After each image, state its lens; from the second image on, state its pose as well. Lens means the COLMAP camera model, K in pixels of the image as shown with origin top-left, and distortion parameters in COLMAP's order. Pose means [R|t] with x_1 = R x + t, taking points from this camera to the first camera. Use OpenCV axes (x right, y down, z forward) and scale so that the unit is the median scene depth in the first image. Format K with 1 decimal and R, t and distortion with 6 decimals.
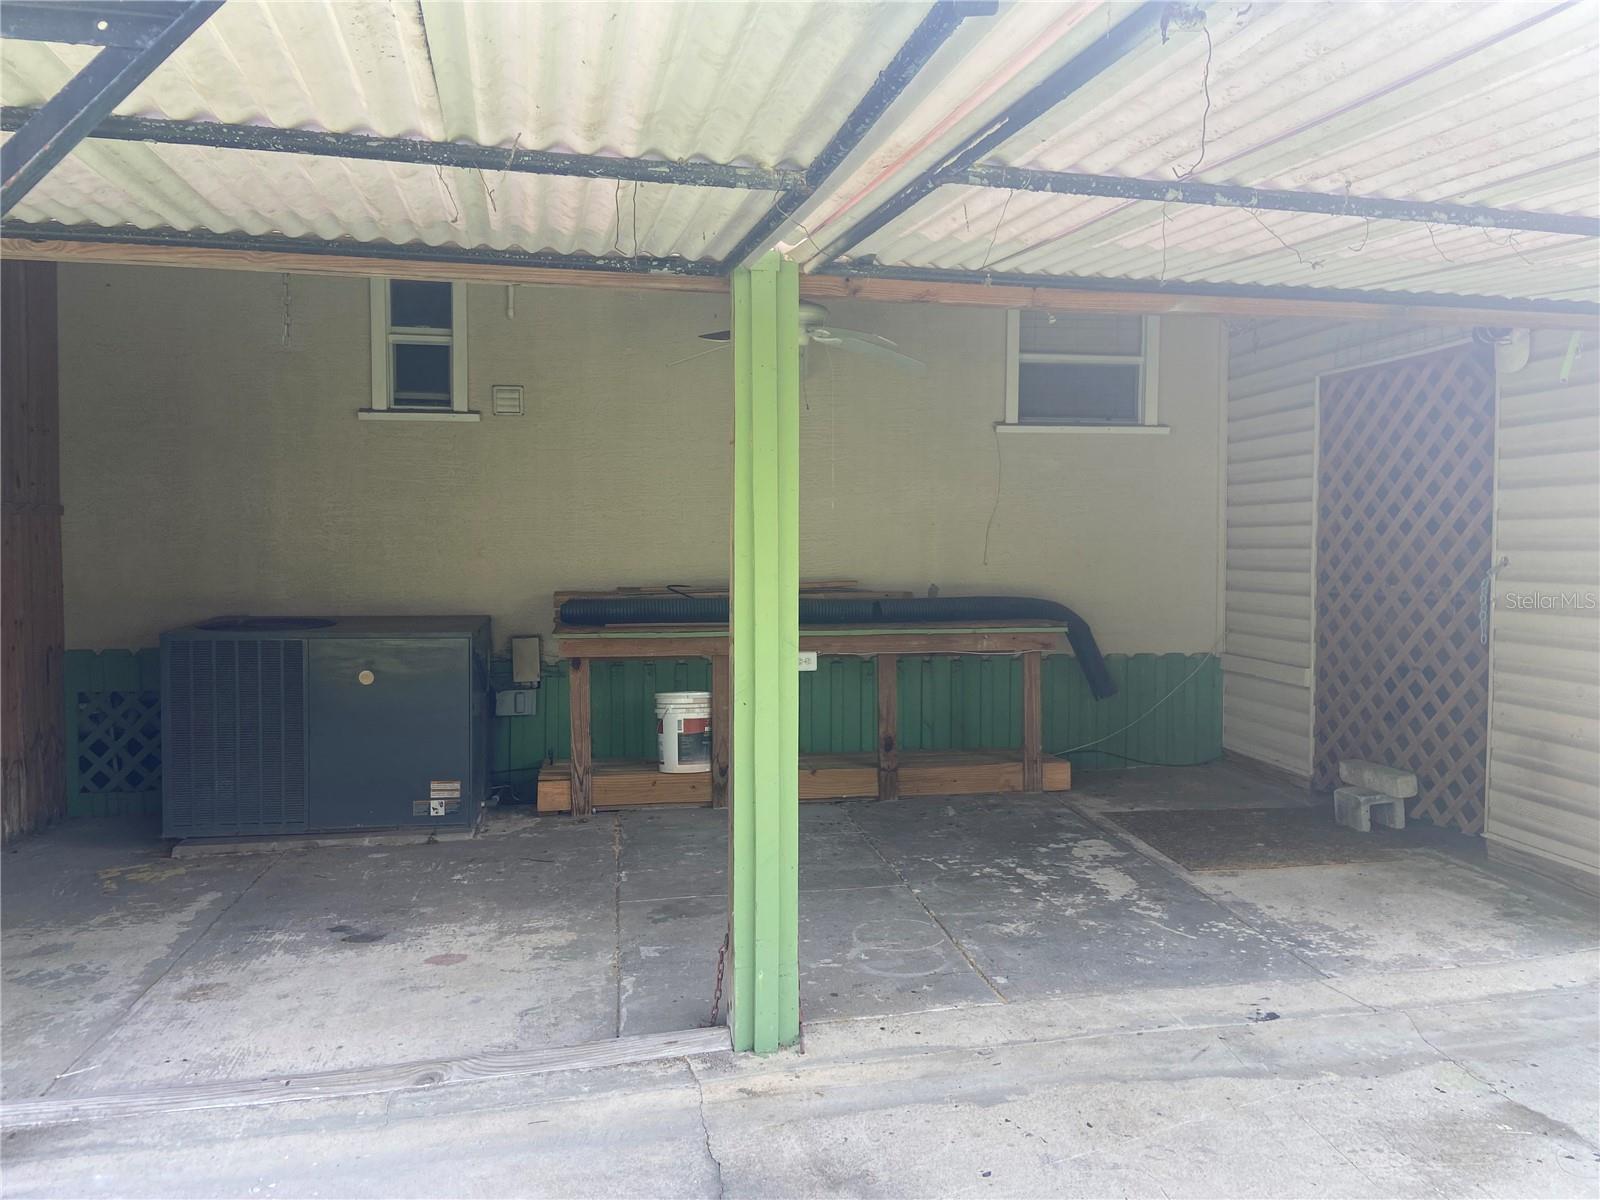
lens RADIAL K [[1210.9, 0, 784.8], [0, 1210.9, 586.9], [0, 0, 1]] dist [0.121300, -0.147218]
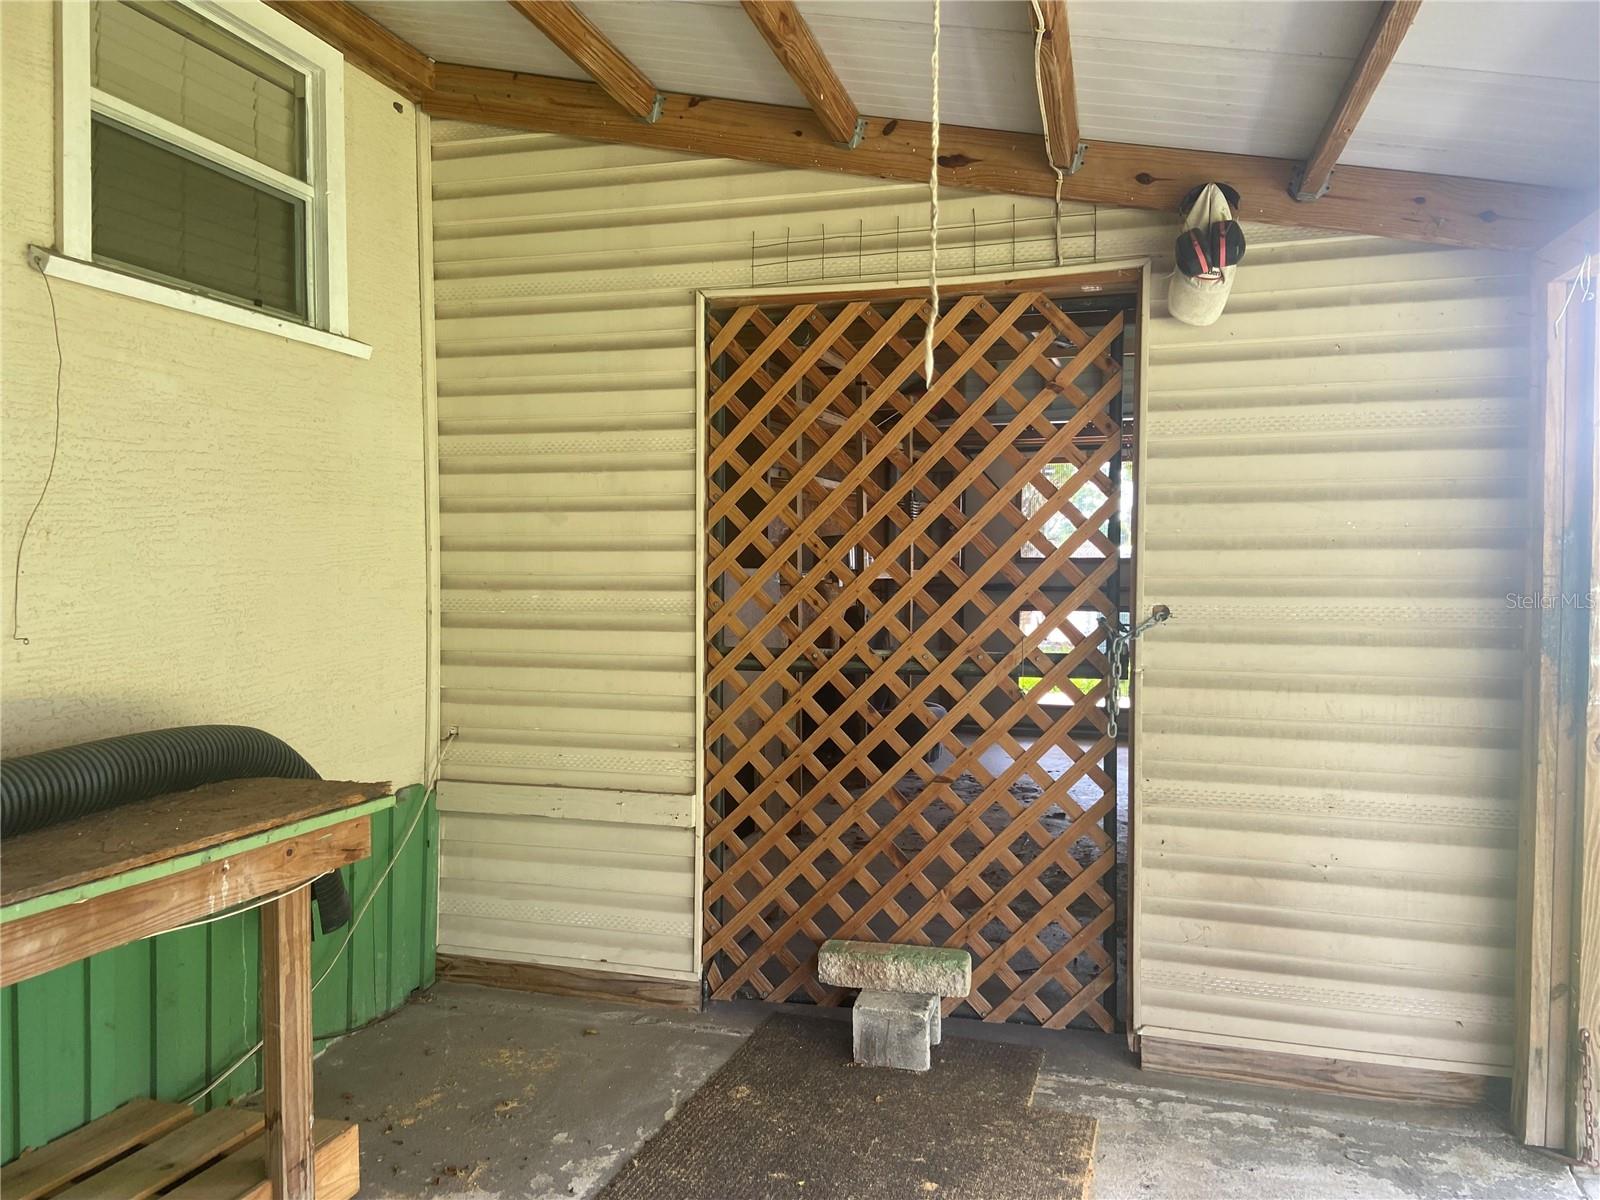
lens RADIAL K [[1210.9, 0, 784.8], [0, 1210.9, 586.9], [0, 0, 1]] dist [0.121300, -0.147218]
pose [[0.423724, -0.014467, 0.905676, -0.098251], [0.030248, 0.999541, 0.001815, -0.040576], [-0.905286, 0.026626, 0.423967, 0.887790]]
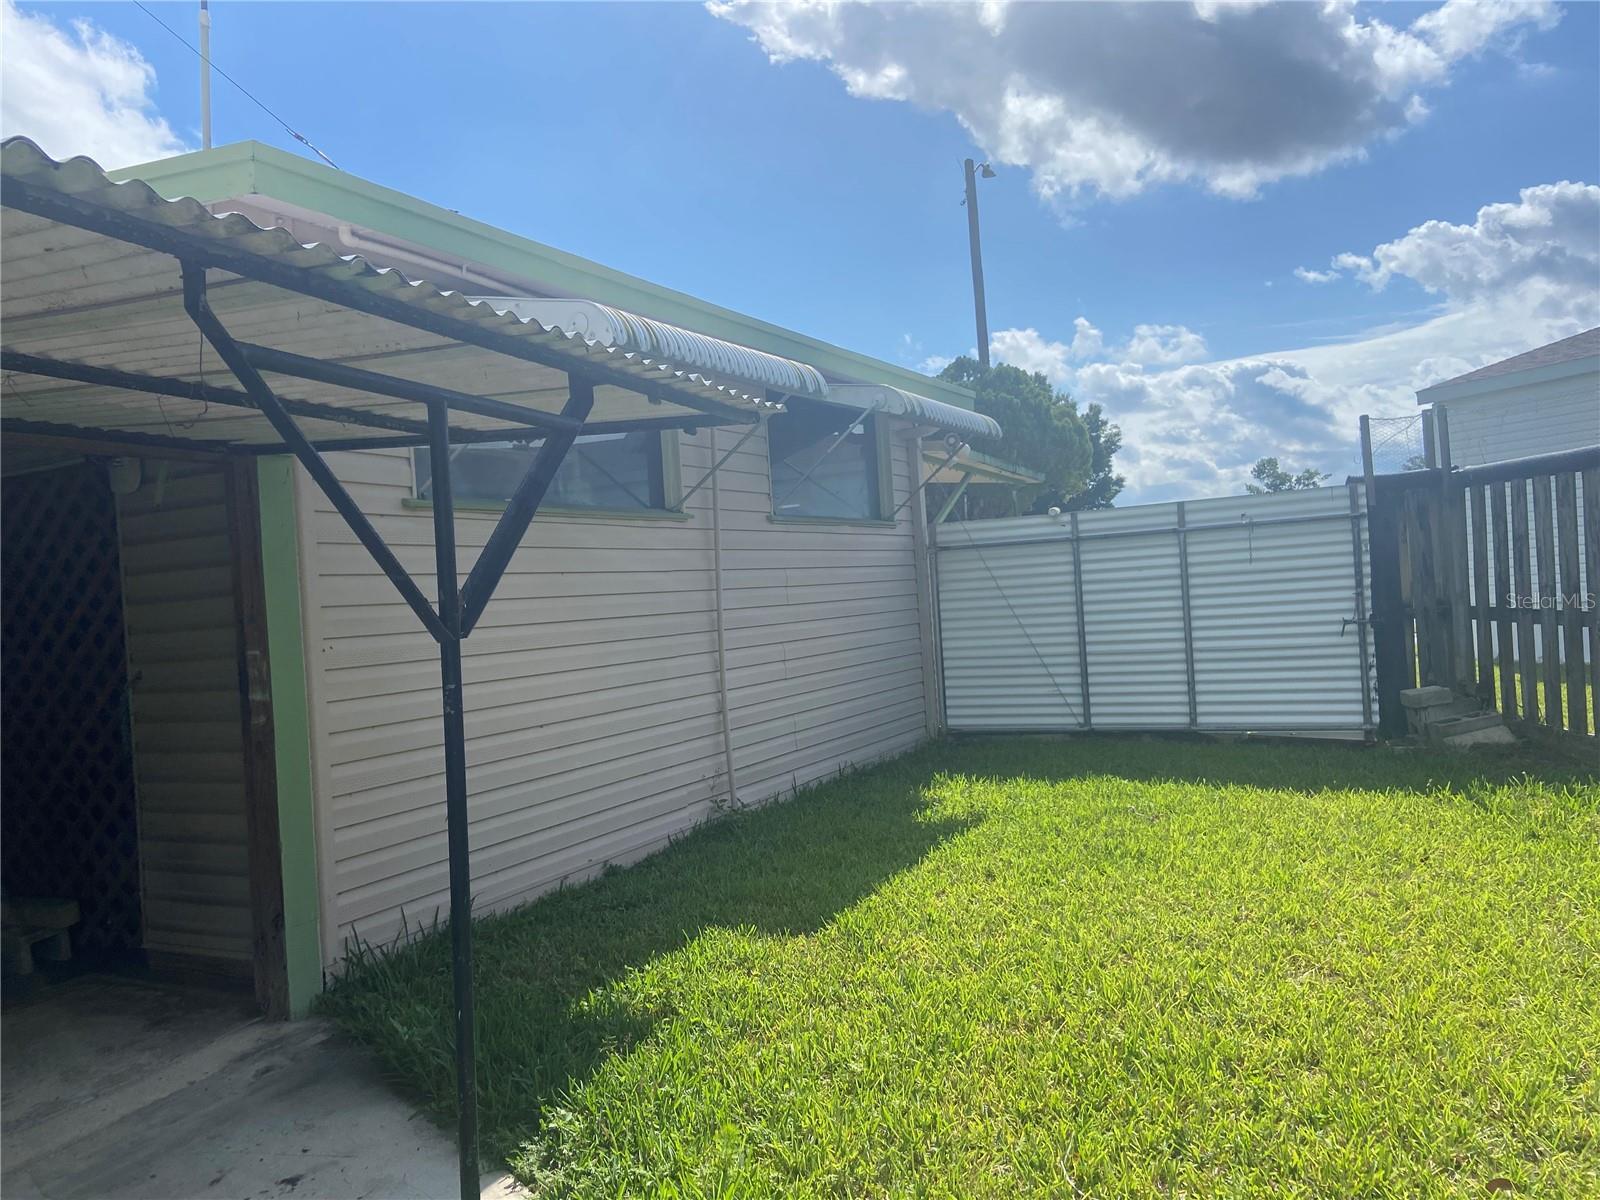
lens RADIAL K [[1210.9, 0, 784.8], [0, 1210.9, 586.9], [0, 0, 1]] dist [0.121300, -0.147218]
pose [[0.586779, -0.035597, 0.808965, 0.065038], [0.099425, 0.994641, -0.028350, -0.010272], [-0.803620, 0.097067, 0.587173, -0.040834]]
